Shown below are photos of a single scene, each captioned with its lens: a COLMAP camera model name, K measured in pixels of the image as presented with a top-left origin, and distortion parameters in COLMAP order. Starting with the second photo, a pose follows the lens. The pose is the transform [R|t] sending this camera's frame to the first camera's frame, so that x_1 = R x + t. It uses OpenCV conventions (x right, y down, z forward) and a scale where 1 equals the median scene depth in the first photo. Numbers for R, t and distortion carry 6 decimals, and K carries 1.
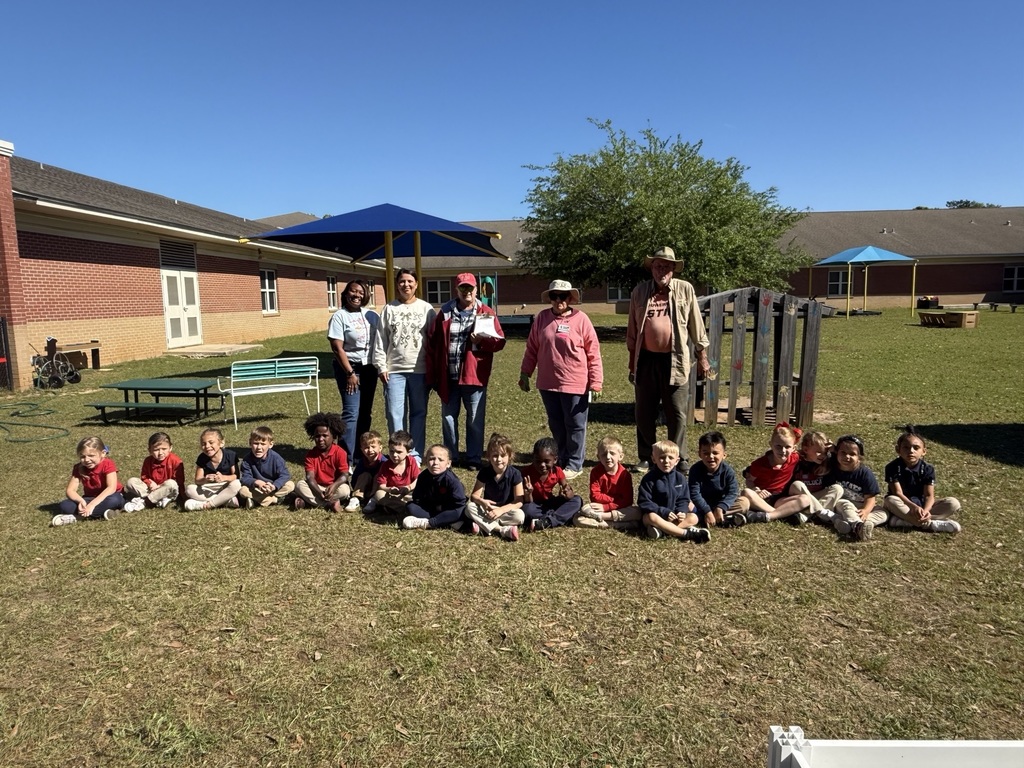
lens RADIAL K [[688.9, 0, 495.0], [0, 688.9, 384.6], [0, 0, 1]] dist [-0.007948, 0.007870]
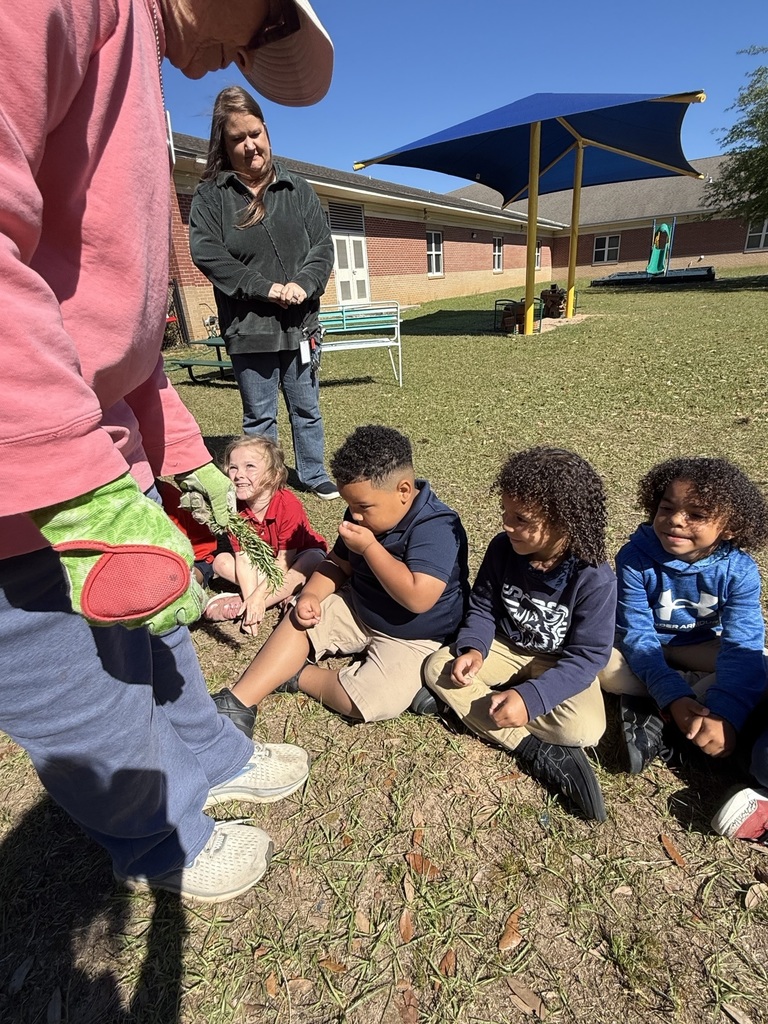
lens RADIAL K [[506.2, 0, 384.3], [0, 506.2, 510.3], [0, 0, 1]] dist [-0.000450, 0.000103]
pose [[0.893160, 0.141647, -0.426851, -0.001800], [-0.002841, 0.950865, 0.309592, 0.002714], [0.449730, -0.275303, 0.849677, 0.220065]]
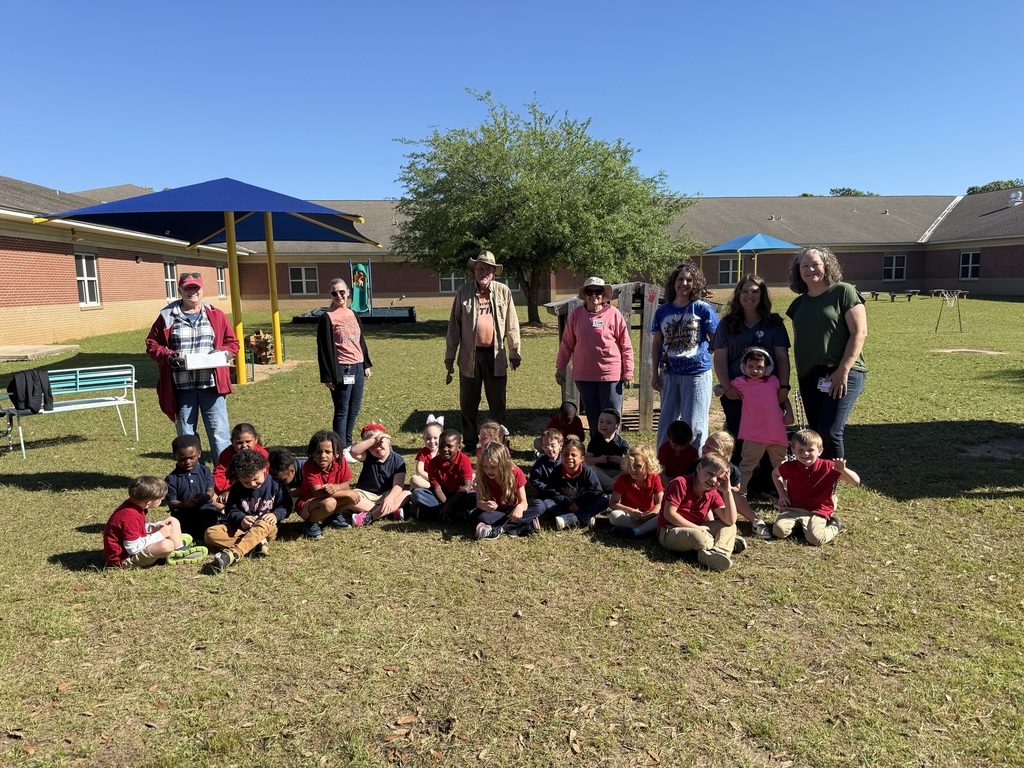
lens RADIAL K [[748.1, 0, 512.5], [0, 748.1, 388.0], [0, 0, 1]] dist [0.043889, -0.045624]
pose [[0.983764, -0.023762, 0.177885, 0.012012], [0.021979, 0.999687, 0.011988, -0.006451], [-0.178114, -0.007884, 0.983978, 0.018587]]
